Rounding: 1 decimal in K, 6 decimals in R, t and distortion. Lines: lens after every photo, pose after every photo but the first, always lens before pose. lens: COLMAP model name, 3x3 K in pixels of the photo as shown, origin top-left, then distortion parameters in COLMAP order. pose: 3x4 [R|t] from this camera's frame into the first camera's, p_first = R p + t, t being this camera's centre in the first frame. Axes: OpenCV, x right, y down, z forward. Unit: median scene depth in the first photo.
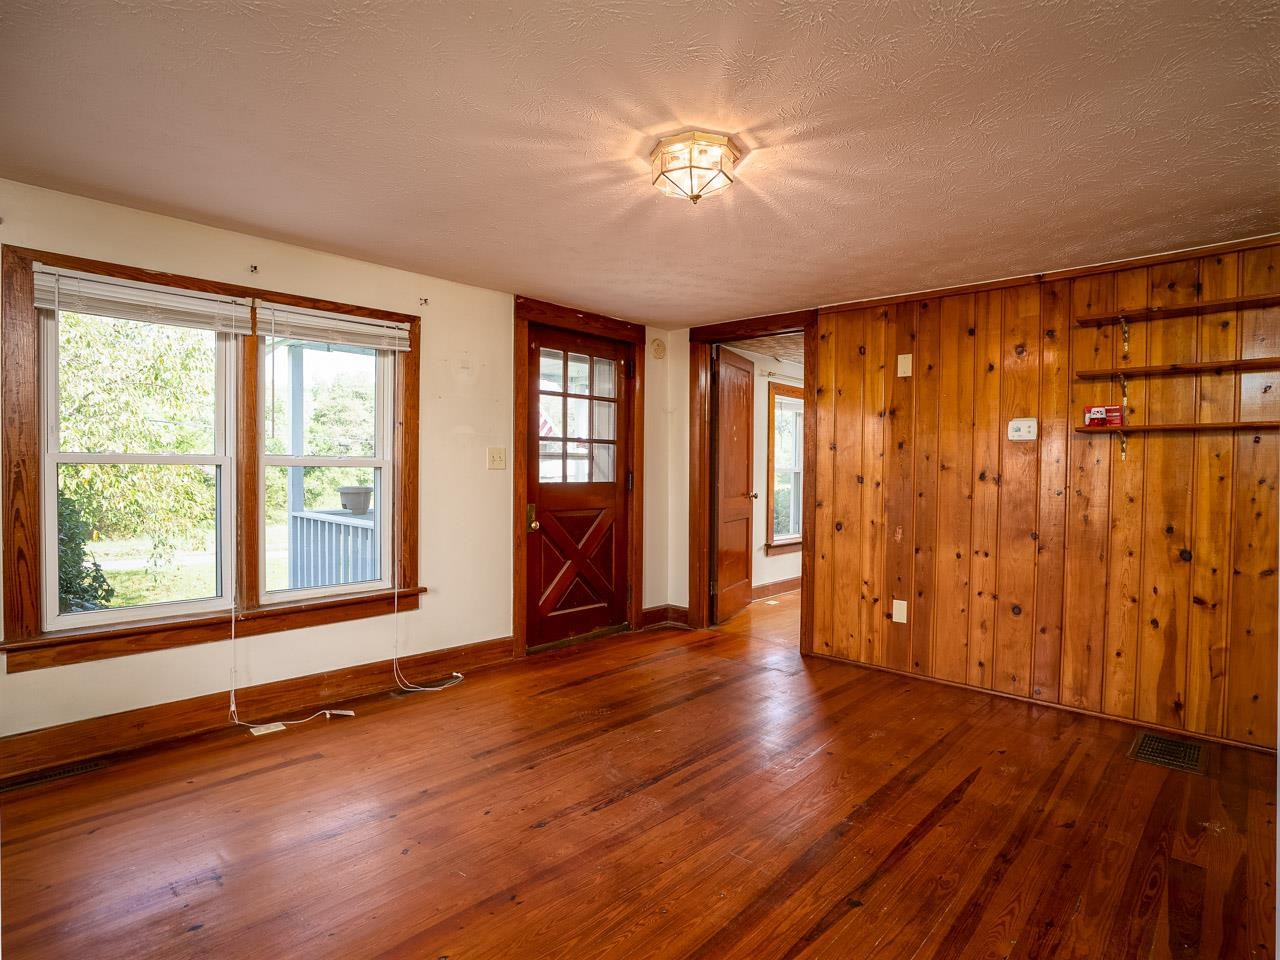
lens RADIAL K [[684.0, 0, 640.0], [0, 684.0, 480.0], [0, 0, 1]] dist [-0.070280, 0.029816]
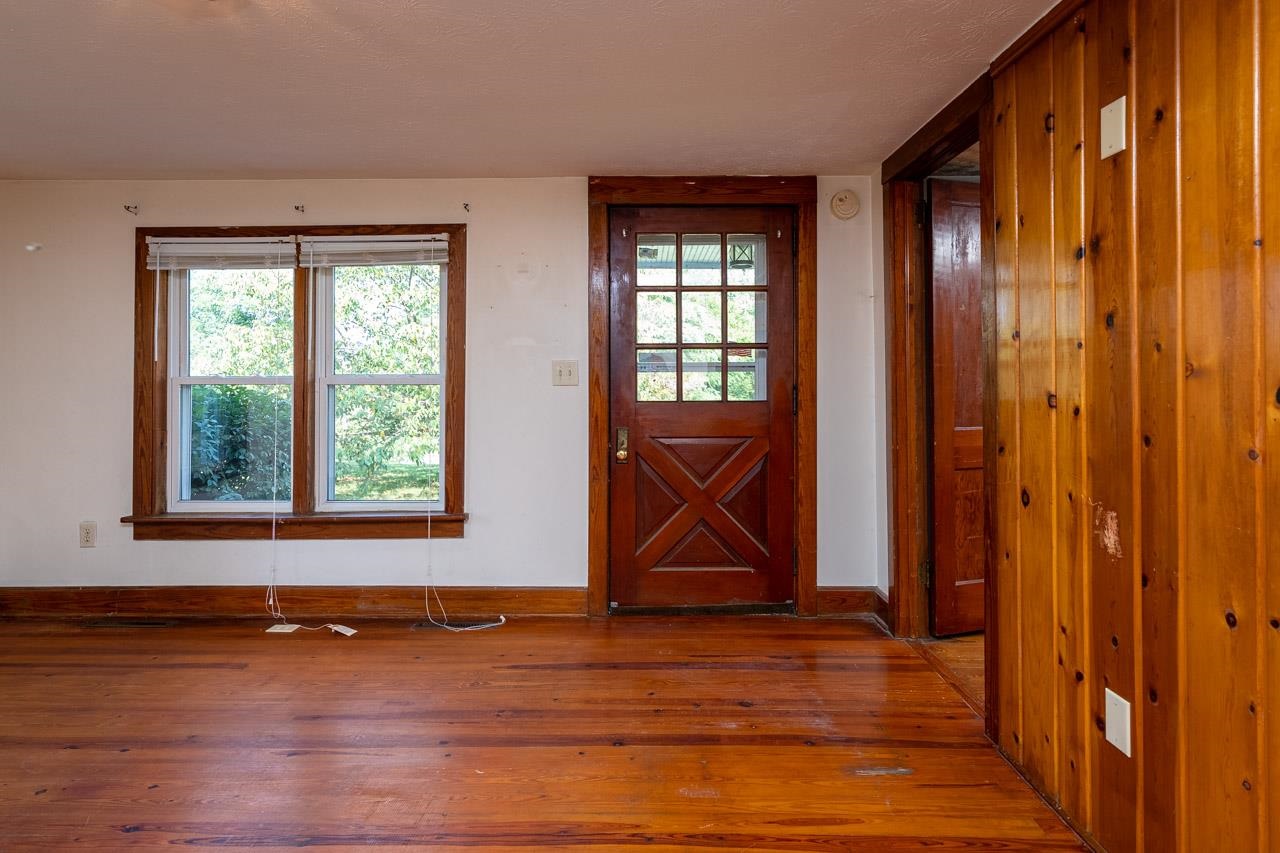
lens RADIAL K [[684.2, 0, 640.4], [0, 684.2, 372.5], [0, 0, 1]] dist [-0.017837, -0.000577]
pose [[0.681330, -0.022777, -0.731622, 0.489194], [-0.000223, 0.999509, -0.031324, -0.005379], [0.731976, 0.021505, 0.680991, 0.498715]]
